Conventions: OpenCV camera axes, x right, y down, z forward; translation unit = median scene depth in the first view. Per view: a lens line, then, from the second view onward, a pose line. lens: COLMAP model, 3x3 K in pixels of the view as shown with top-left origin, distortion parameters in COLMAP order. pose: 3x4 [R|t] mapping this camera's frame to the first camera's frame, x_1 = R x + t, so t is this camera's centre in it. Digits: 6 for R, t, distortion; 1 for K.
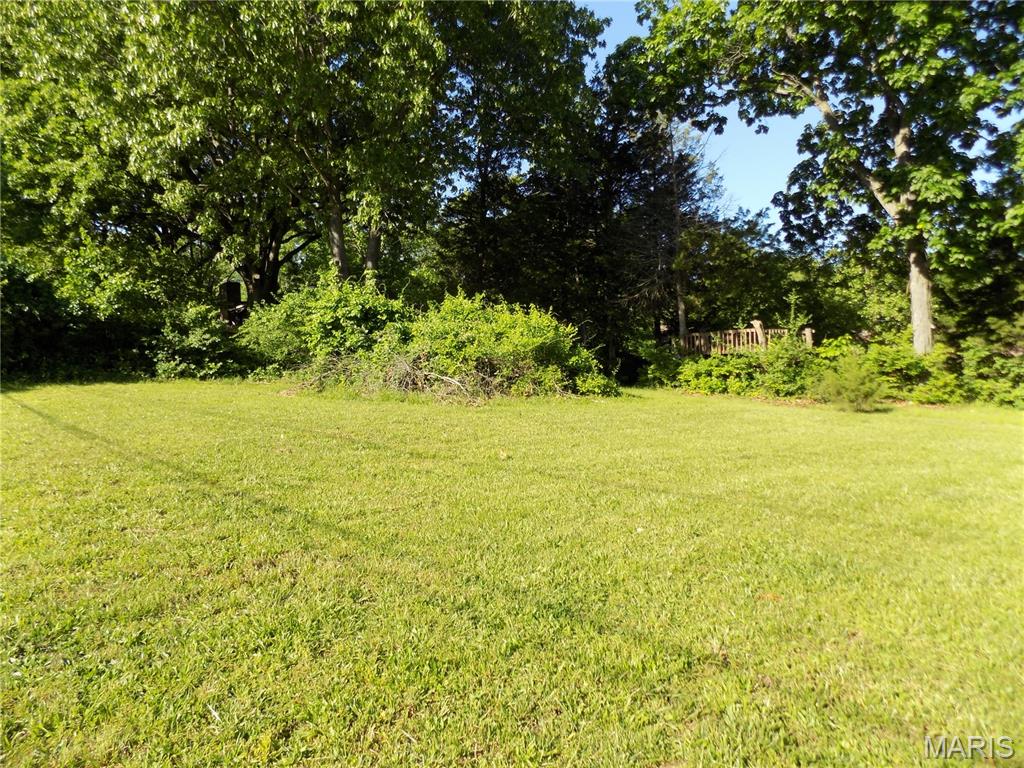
lens RADIAL K [[682.7, 0, 514.5], [0, 682.7, 369.0], [0, 0, 1]] dist [-0.072148, 0.069827]
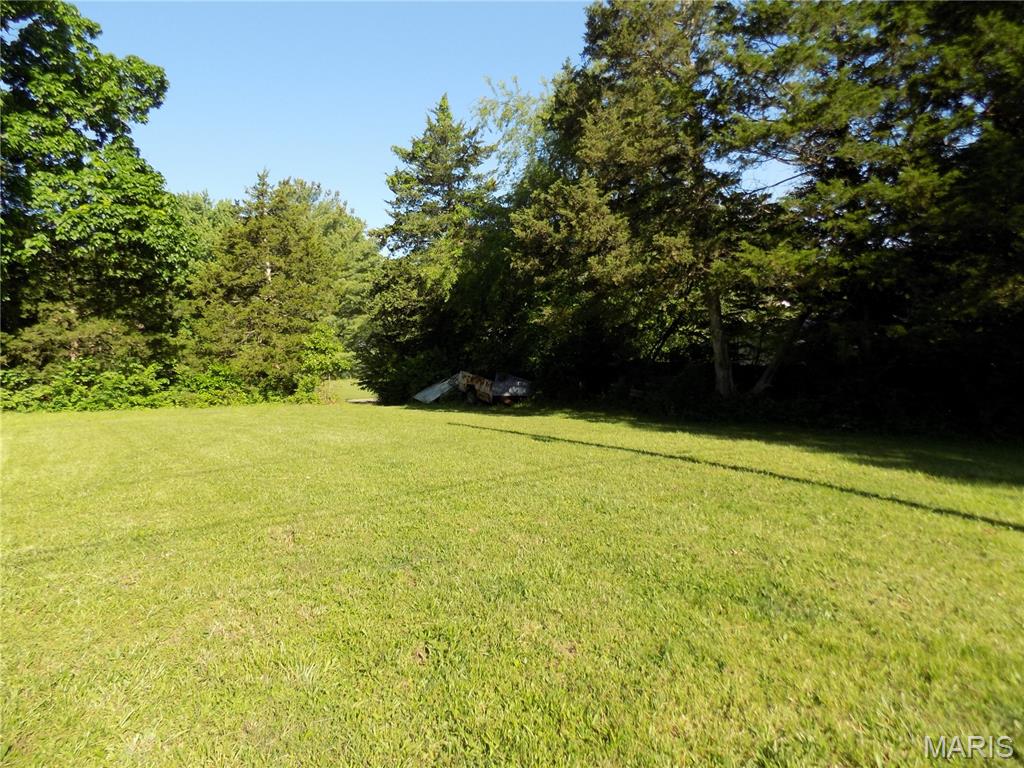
lens RADIAL K [[682.7, 0, 514.5], [0, 682.7, 369.0], [0, 0, 1]] dist [-0.072148, 0.069827]
pose [[0.073059, -0.043762, 0.996367, -0.315527], [0.061234, 0.997349, 0.039315, -0.008781], [-0.995446, 0.058139, 0.075545, 0.080325]]
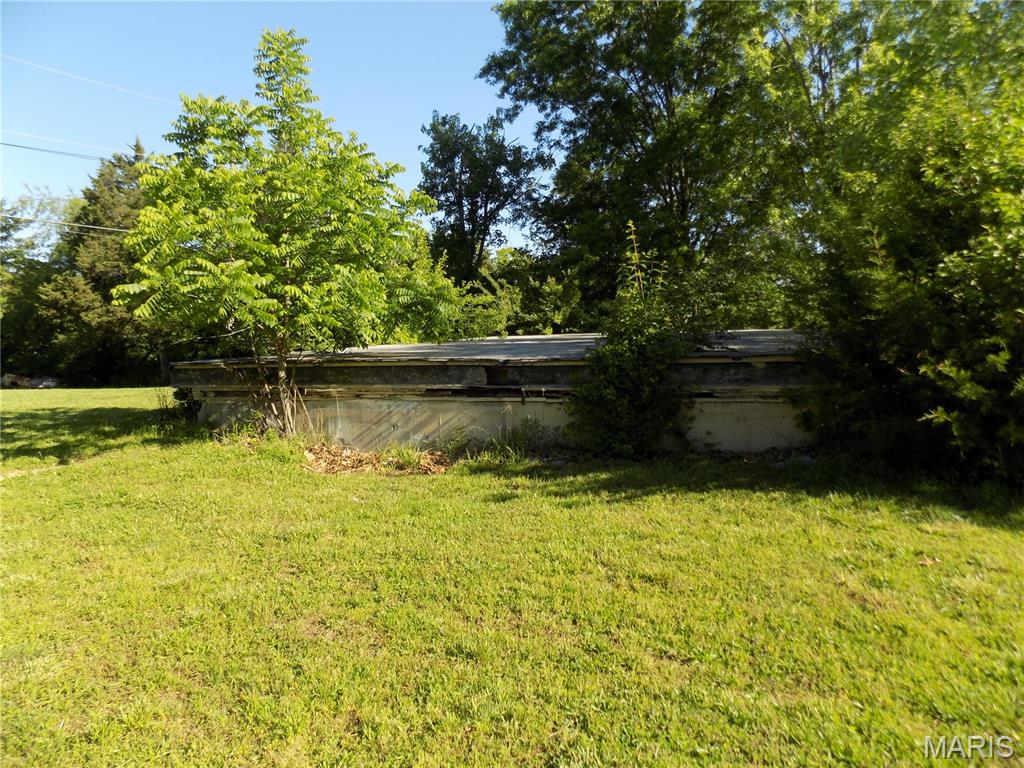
lens RADIAL K [[682.7, 0, 514.5], [0, 682.7, 369.0], [0, 0, 1]] dist [-0.072148, 0.069827]
pose [[-0.483577, -0.010190, 0.875243, -1.348121], [0.055018, 0.997601, 0.042012, 0.023401], [-0.873571, 0.068470, -0.481856, -0.060655]]
